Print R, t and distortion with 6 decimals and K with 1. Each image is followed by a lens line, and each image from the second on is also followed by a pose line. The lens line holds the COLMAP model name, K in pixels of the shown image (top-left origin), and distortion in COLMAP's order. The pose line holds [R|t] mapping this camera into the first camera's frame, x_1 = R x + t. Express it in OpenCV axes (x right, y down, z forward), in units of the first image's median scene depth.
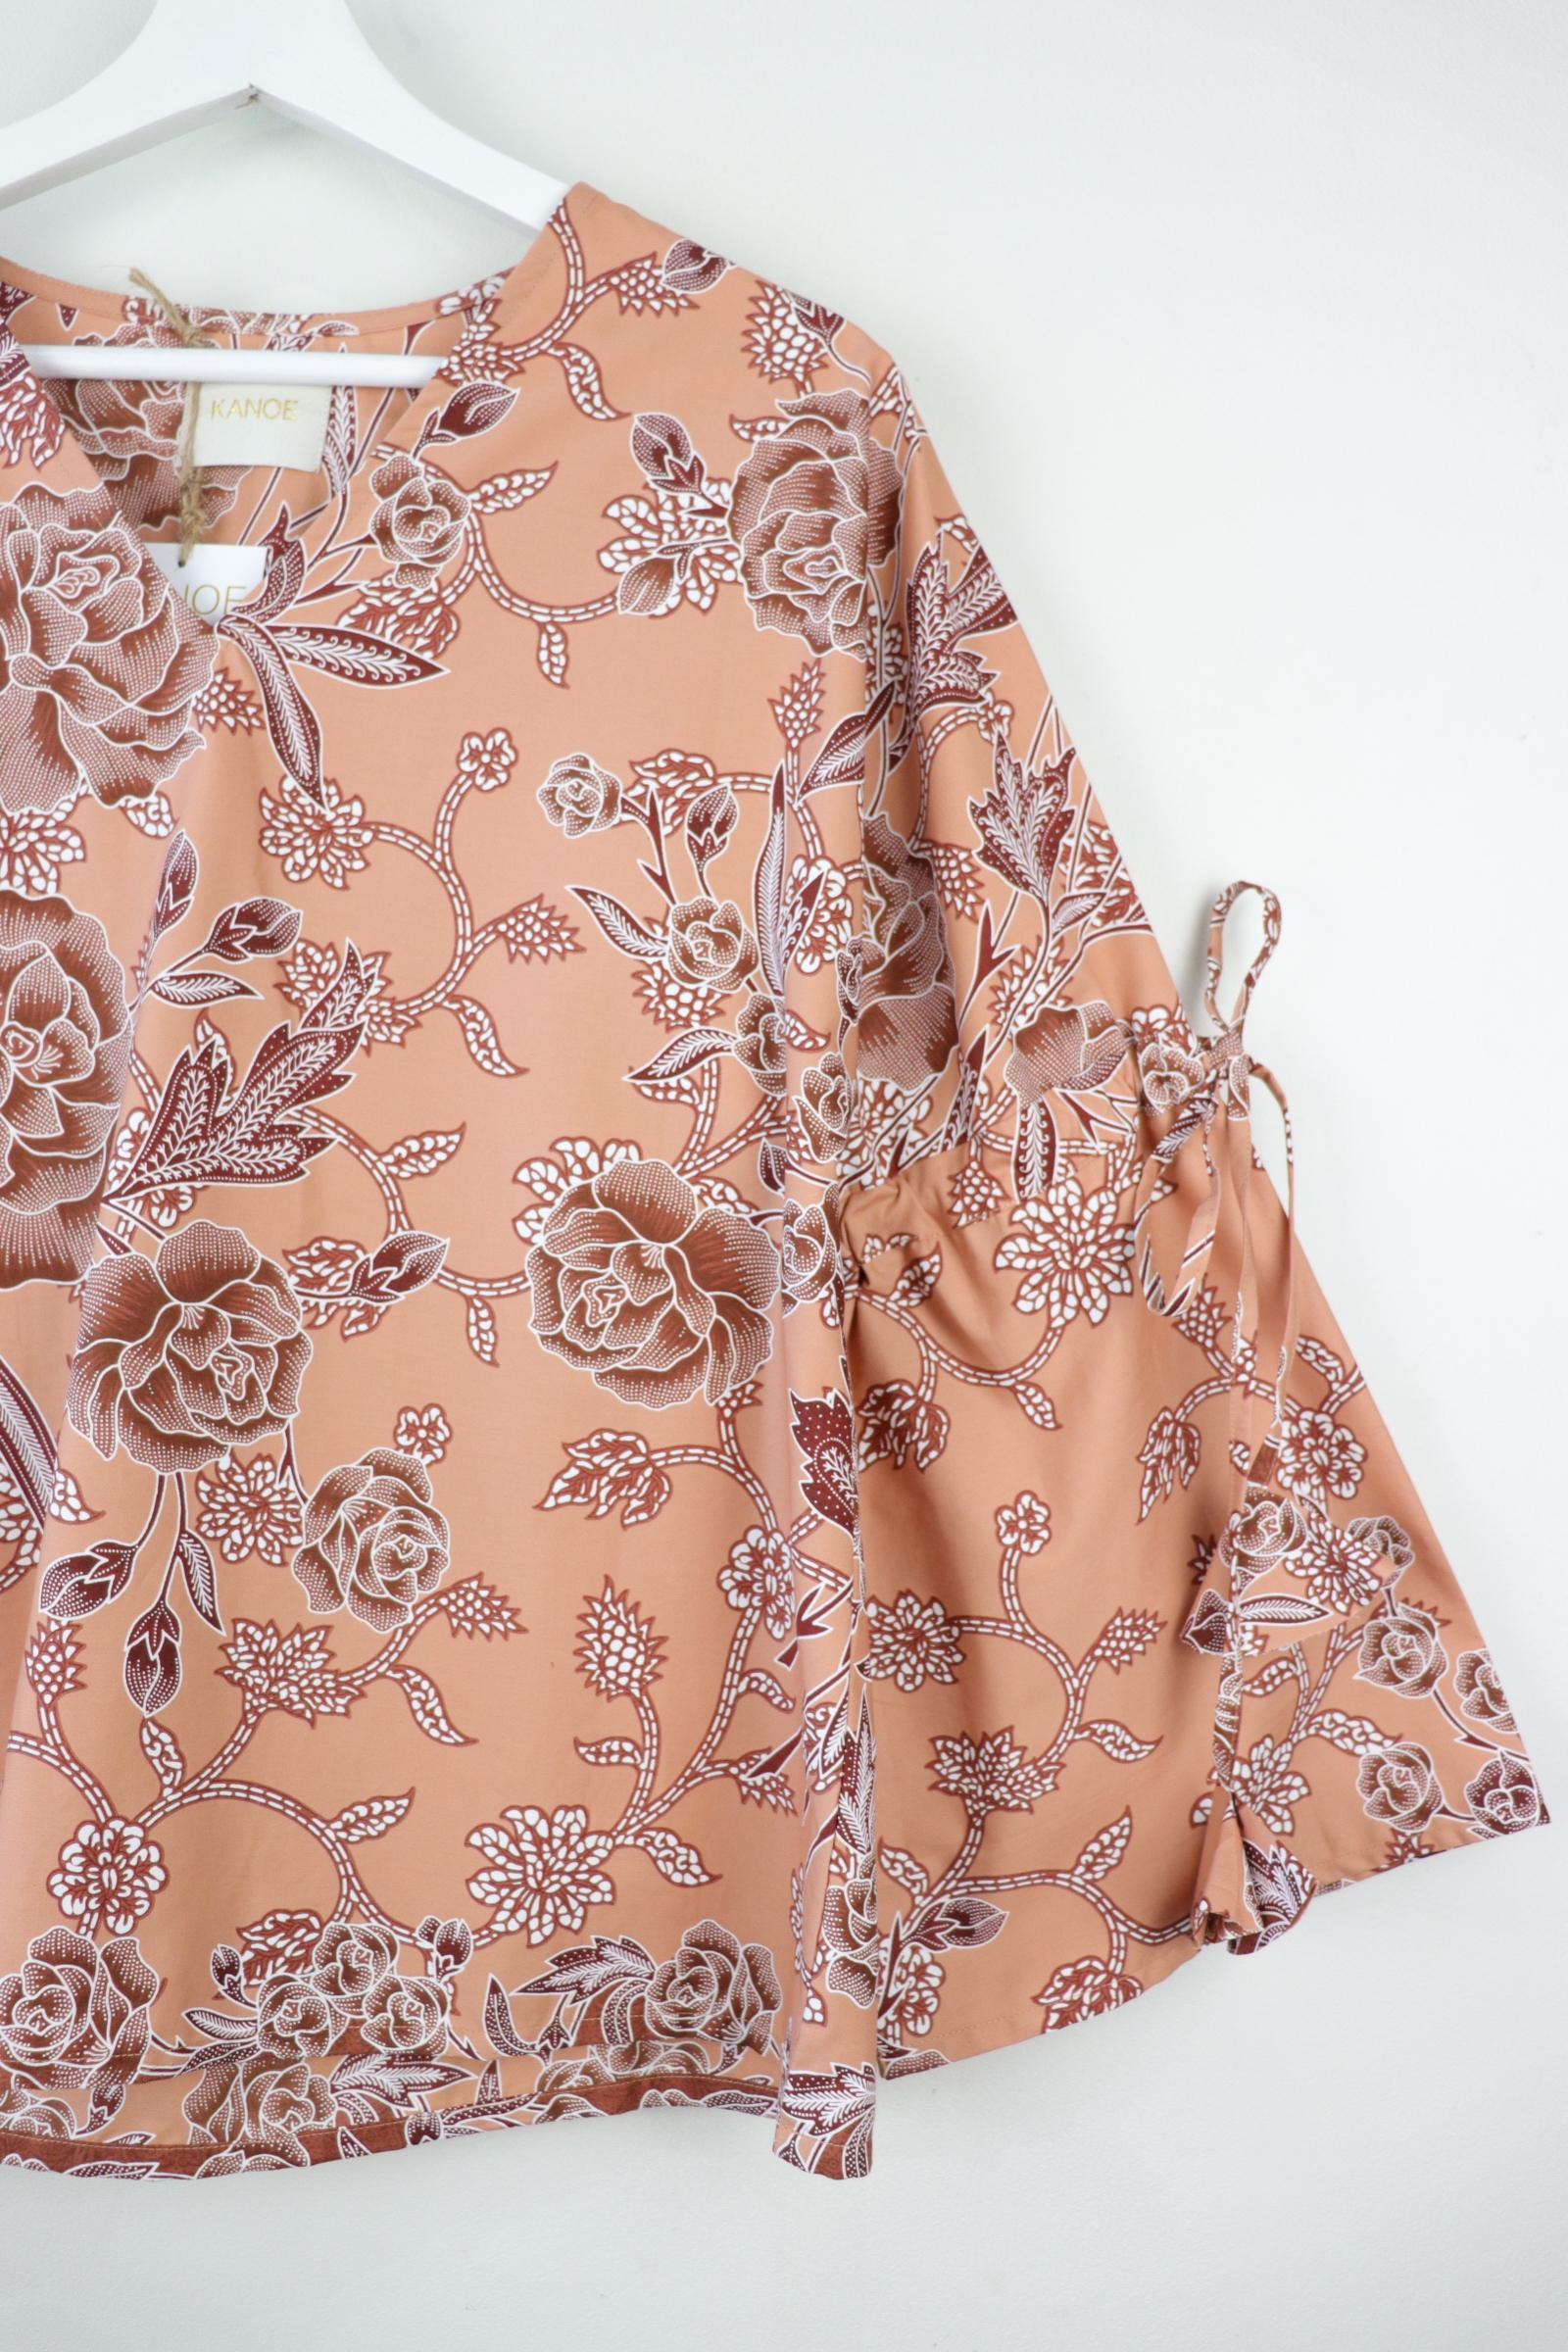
lens RADIAL K [[1927.9, 0, 774.1], [0, 1927.9, 1169.2], [0, 0, 1]] dist [-0.181331, 0.163570]
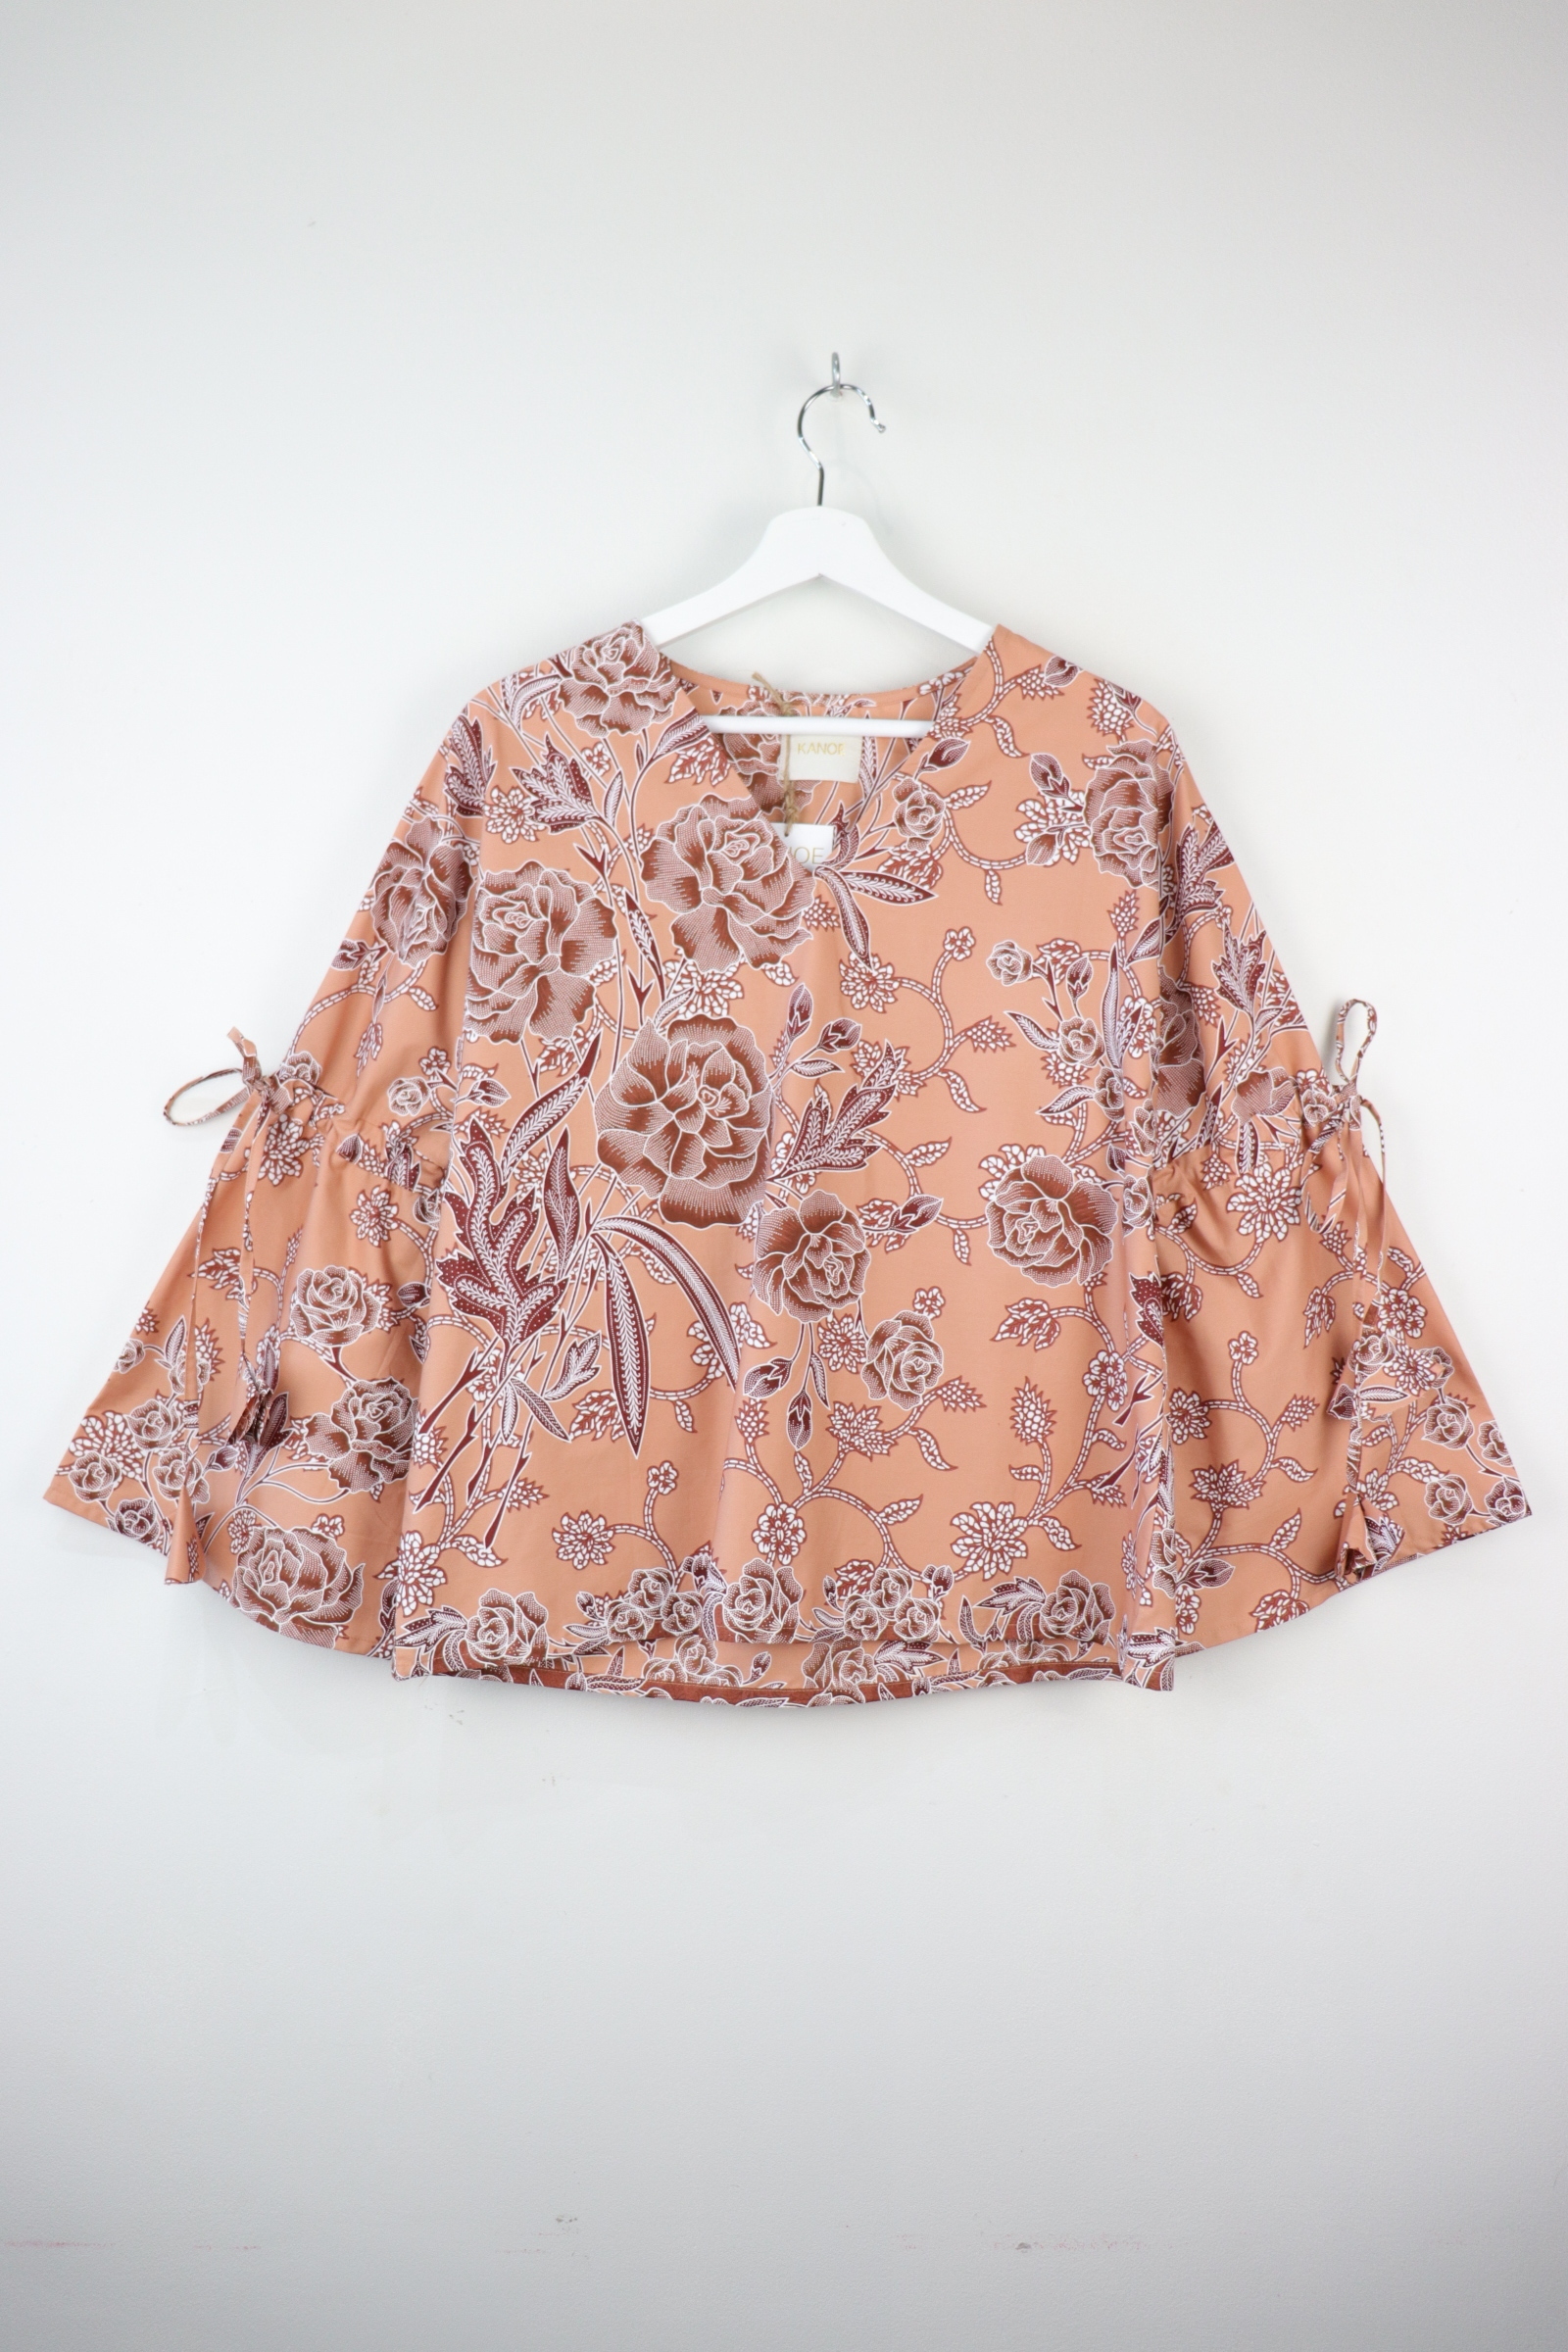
lens RADIAL K [[1927.9, 0, 774.1], [0, 1927.9, 1169.2], [0, 0, 1]] dist [-0.181331, 0.163570]
pose [[0.999574, -0.011560, -0.026812, -0.284673], [0.011674, 0.999923, 0.004095, -0.002179], [0.026762, -0.004406, 0.999632, -0.898625]]
